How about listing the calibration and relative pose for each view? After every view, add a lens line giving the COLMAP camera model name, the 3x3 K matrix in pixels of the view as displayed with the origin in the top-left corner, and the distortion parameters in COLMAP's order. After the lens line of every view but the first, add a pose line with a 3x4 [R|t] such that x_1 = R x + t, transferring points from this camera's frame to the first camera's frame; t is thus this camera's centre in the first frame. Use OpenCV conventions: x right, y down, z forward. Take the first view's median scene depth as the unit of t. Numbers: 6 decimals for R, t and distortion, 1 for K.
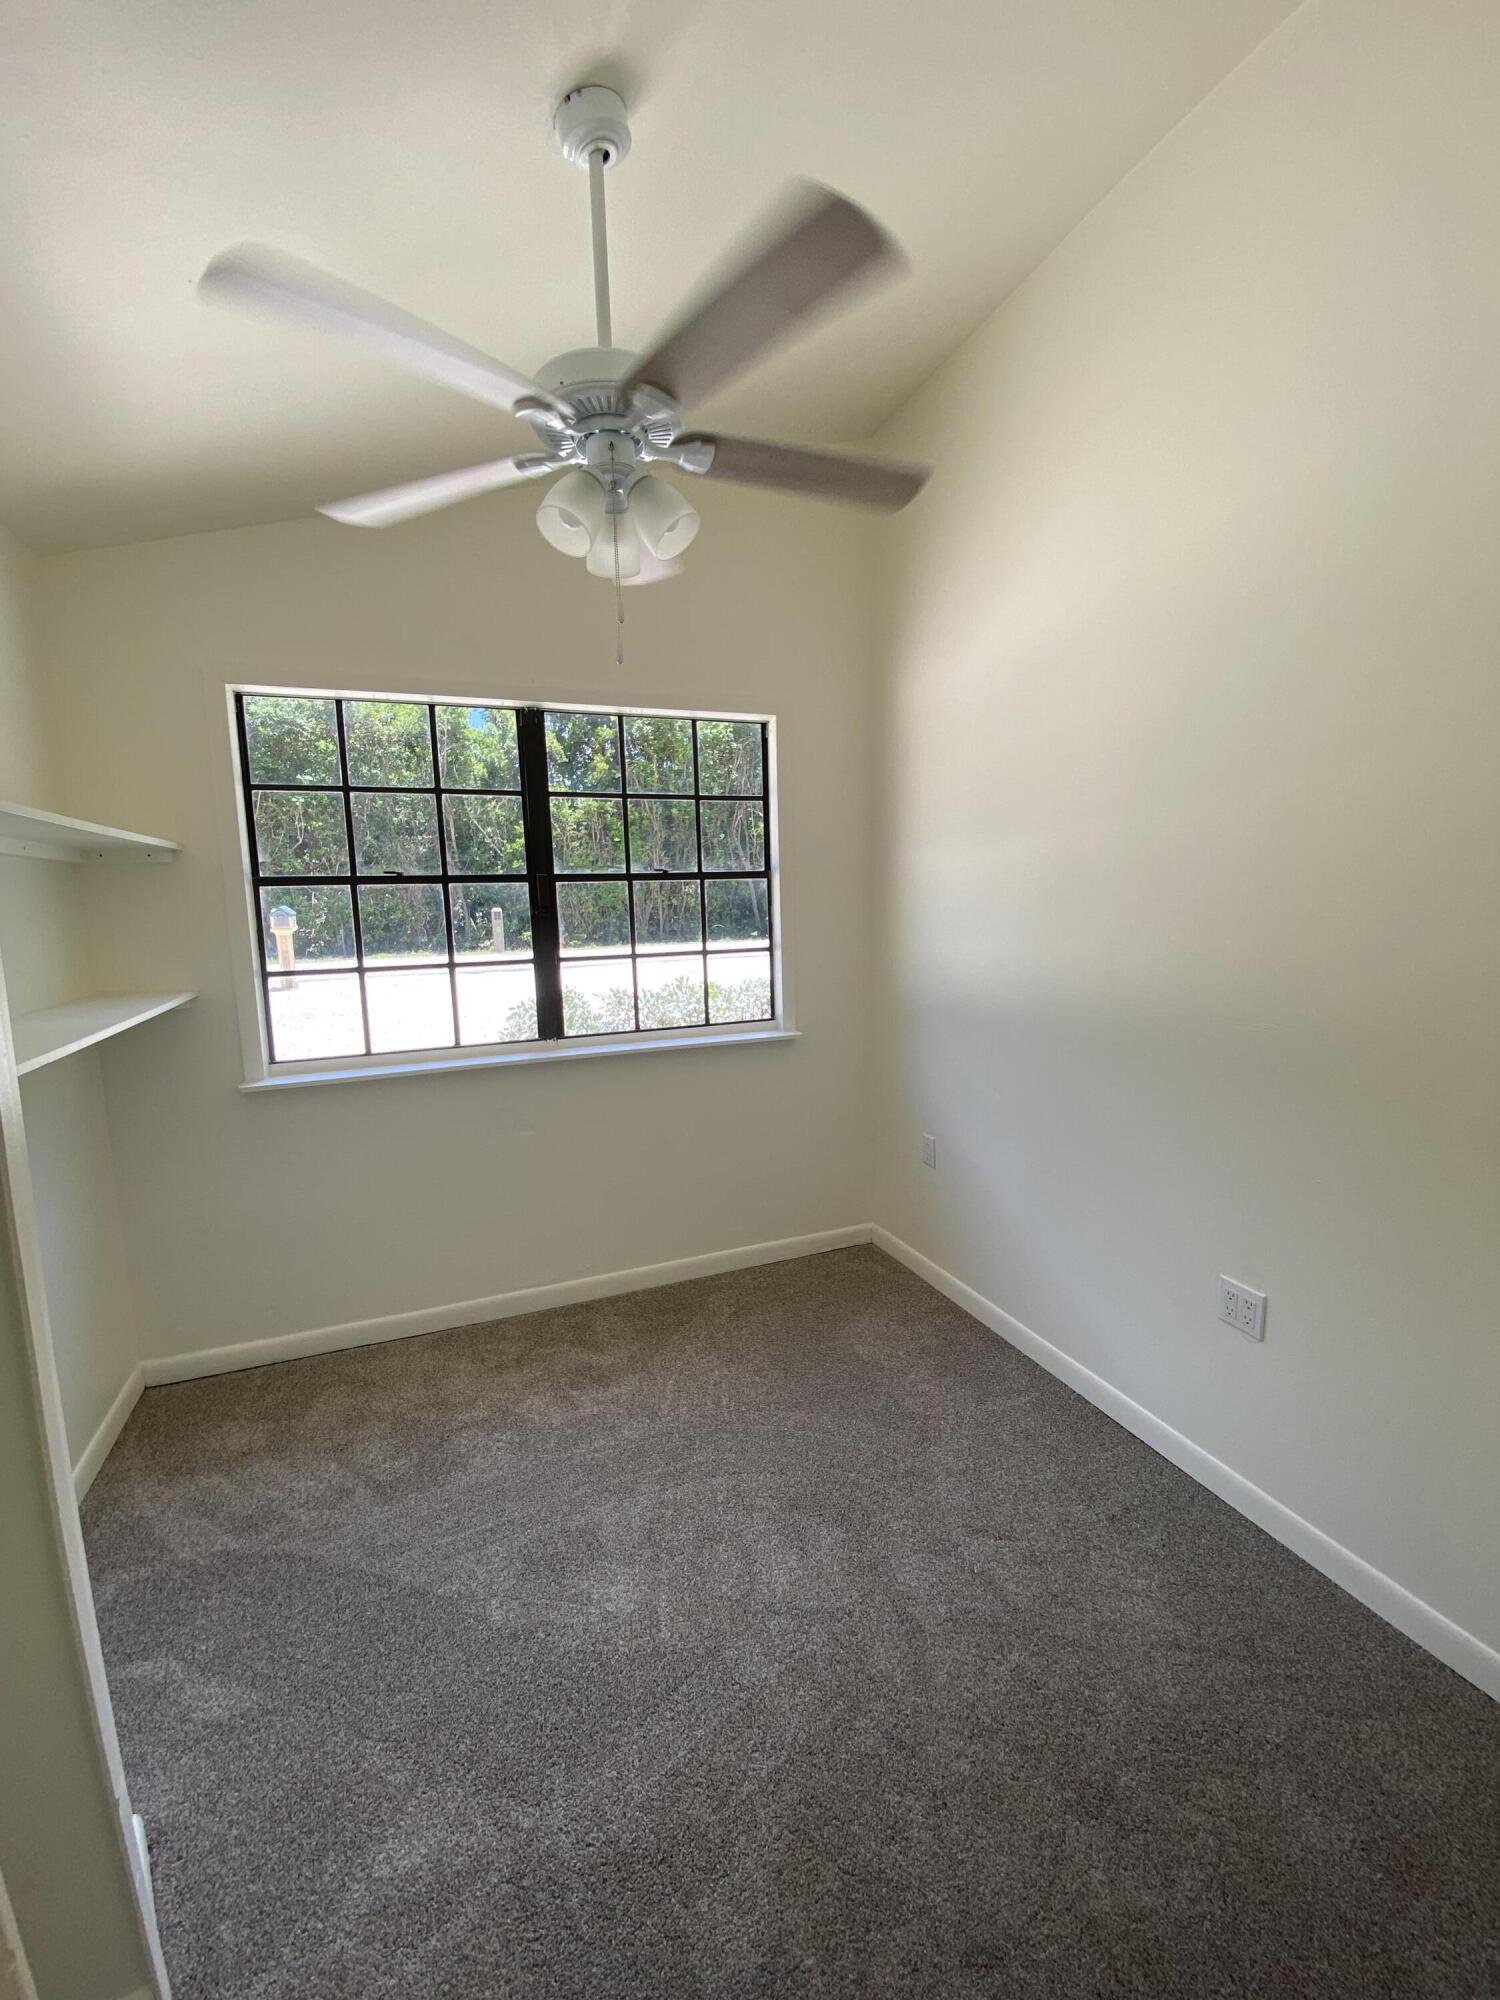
lens RADIAL K [[816.9, 0, 747.3], [0, 816.9, 997.6], [0, 0, 1]] dist [0.031219, -0.024029]
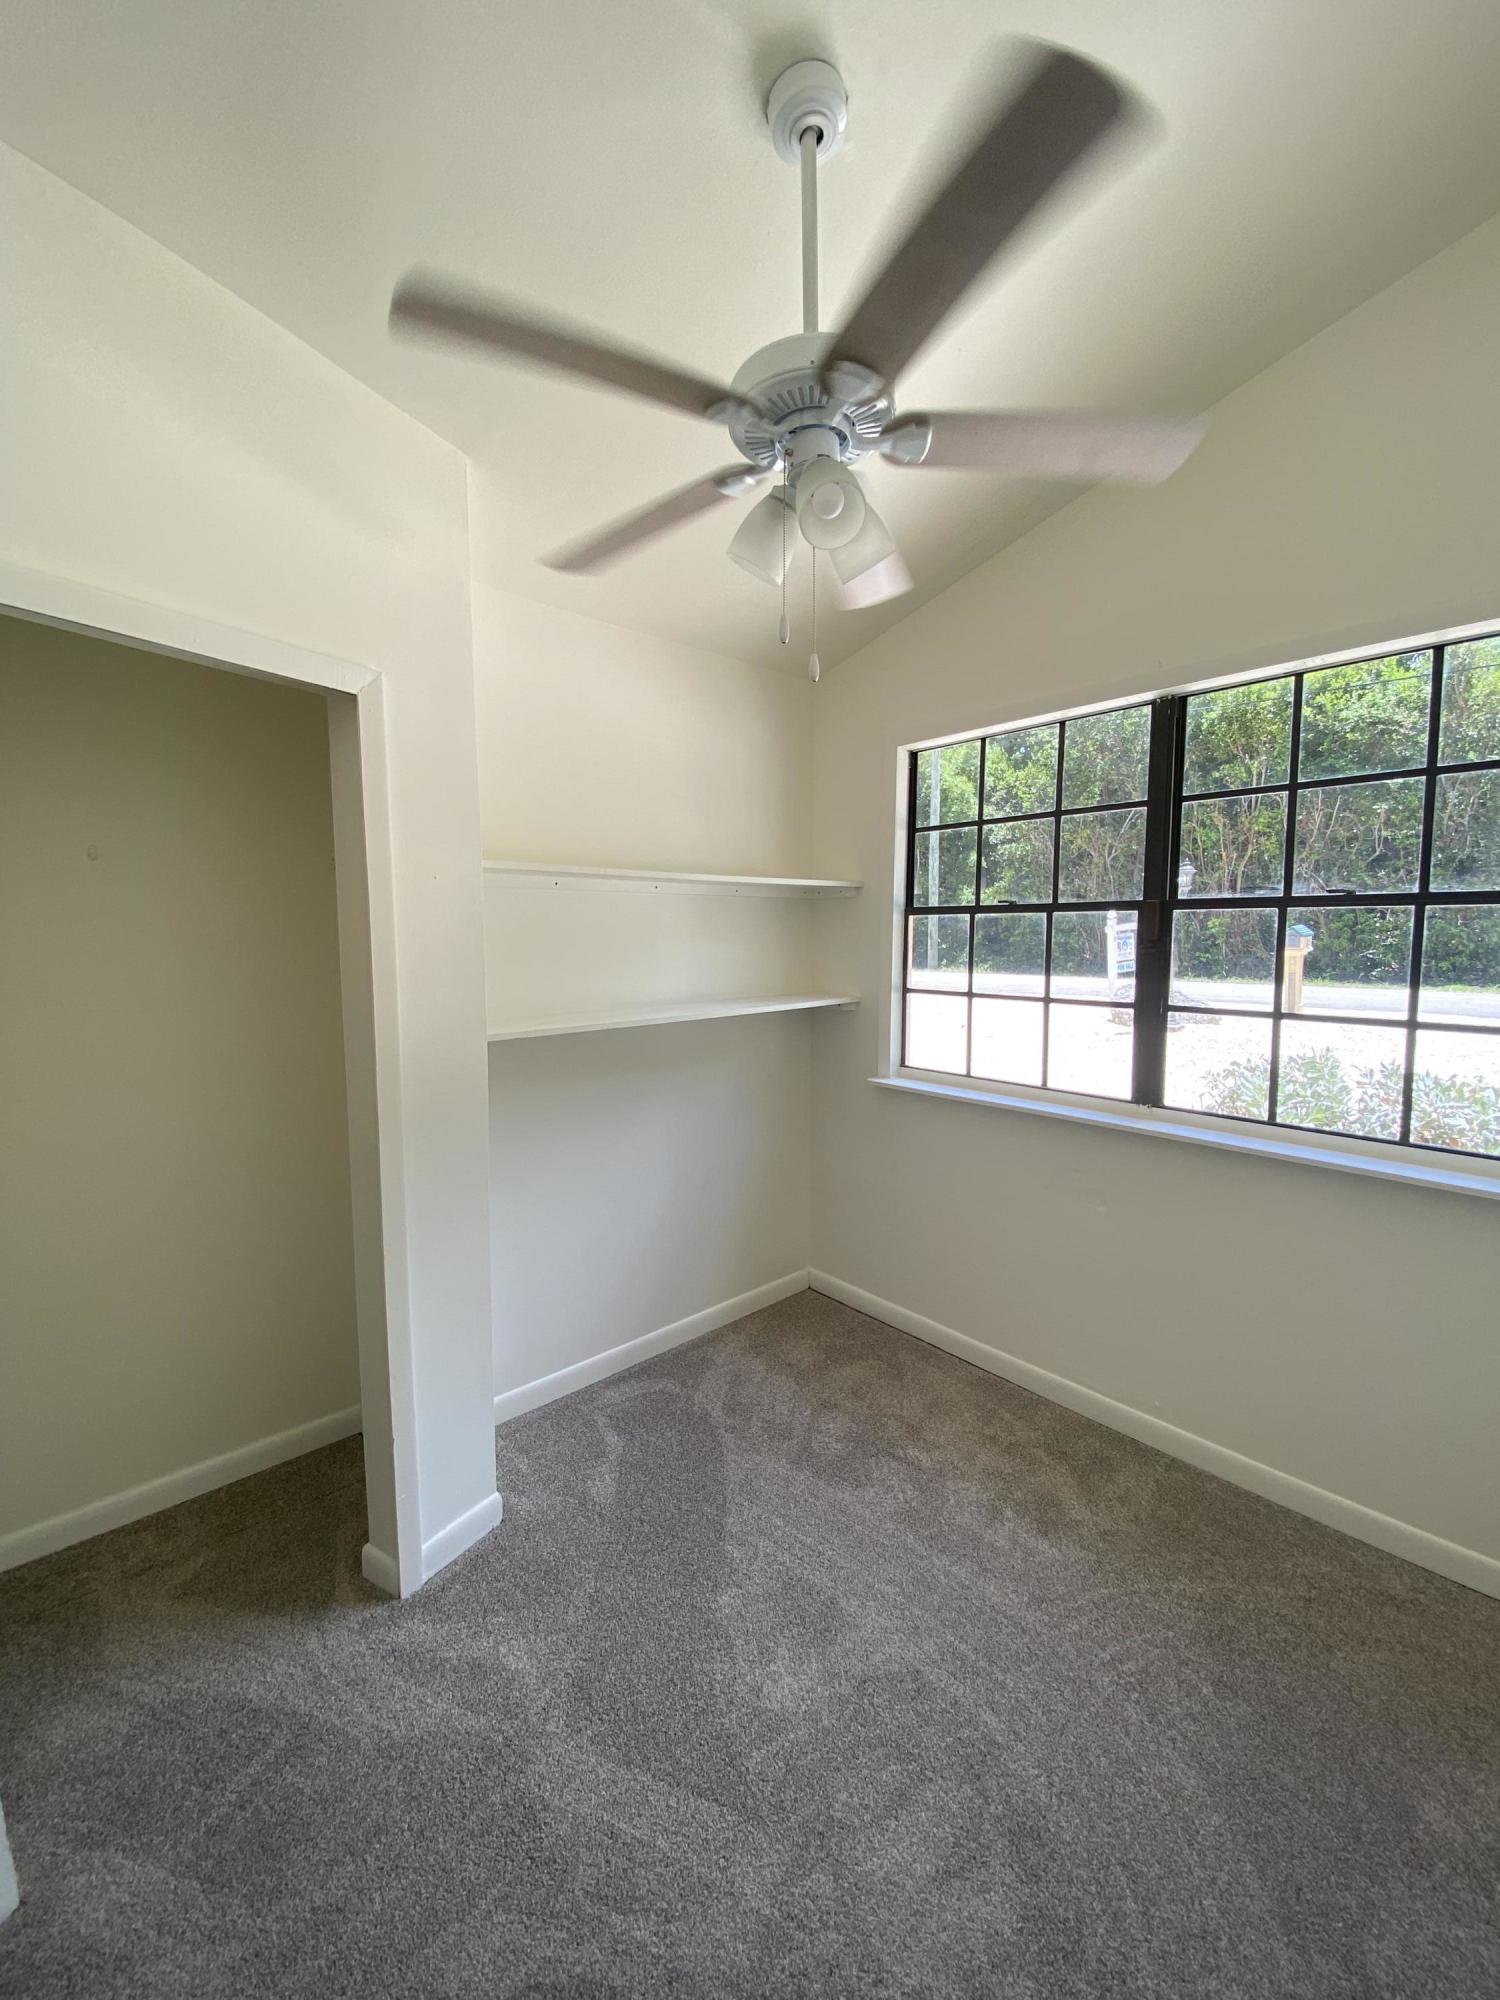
lens RADIAL K [[816.9, 0, 747.3], [0, 816.9, 997.6], [0, 0, 1]] dist [0.031219, -0.024029]
pose [[0.353581, 0.102786, -0.929739, 0.402527], [-0.120185, 0.990698, 0.063819, -0.063712], [0.927651, 0.089176, 0.362645, 0.367687]]
